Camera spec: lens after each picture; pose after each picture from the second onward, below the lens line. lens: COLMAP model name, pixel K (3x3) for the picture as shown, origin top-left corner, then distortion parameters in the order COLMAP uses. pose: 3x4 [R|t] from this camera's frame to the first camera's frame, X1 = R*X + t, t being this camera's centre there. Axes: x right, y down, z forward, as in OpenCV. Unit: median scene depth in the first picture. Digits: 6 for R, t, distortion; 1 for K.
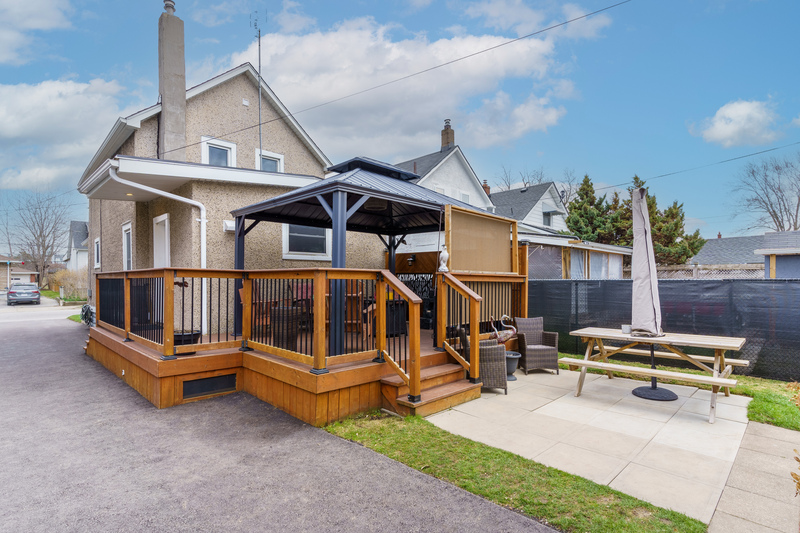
lens RADIAL K [[388.2, 0, 397.5], [0, 388.2, 274.0], [0, 0, 1]] dist [0.000287, 0.001775]
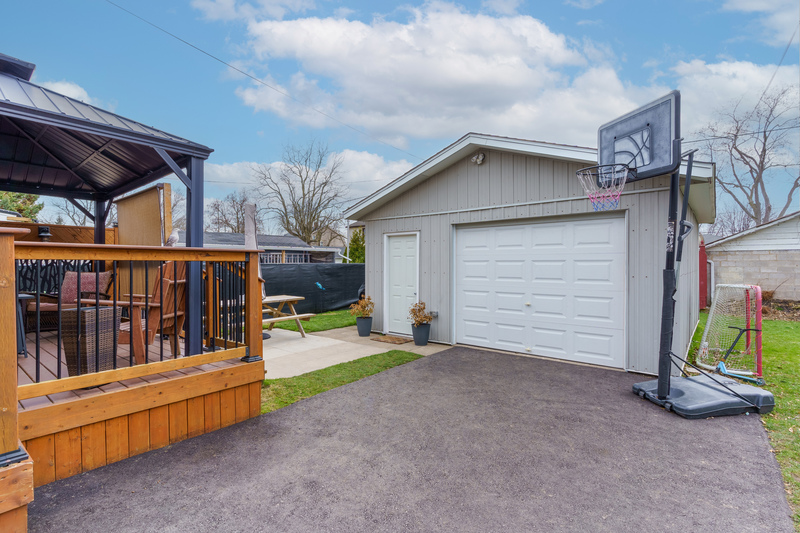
lens RADIAL K [[388.2, 0, 397.8], [0, 388.2, 266.8], [0, 0, 1]] dist [0.000287, 0.001775]
pose [[-0.092748, -0.003218, 0.995684, -1.309572], [-0.004019, 0.999988, 0.002858, 0.027373], [-0.995681, -0.003737, -0.092760, 0.827377]]
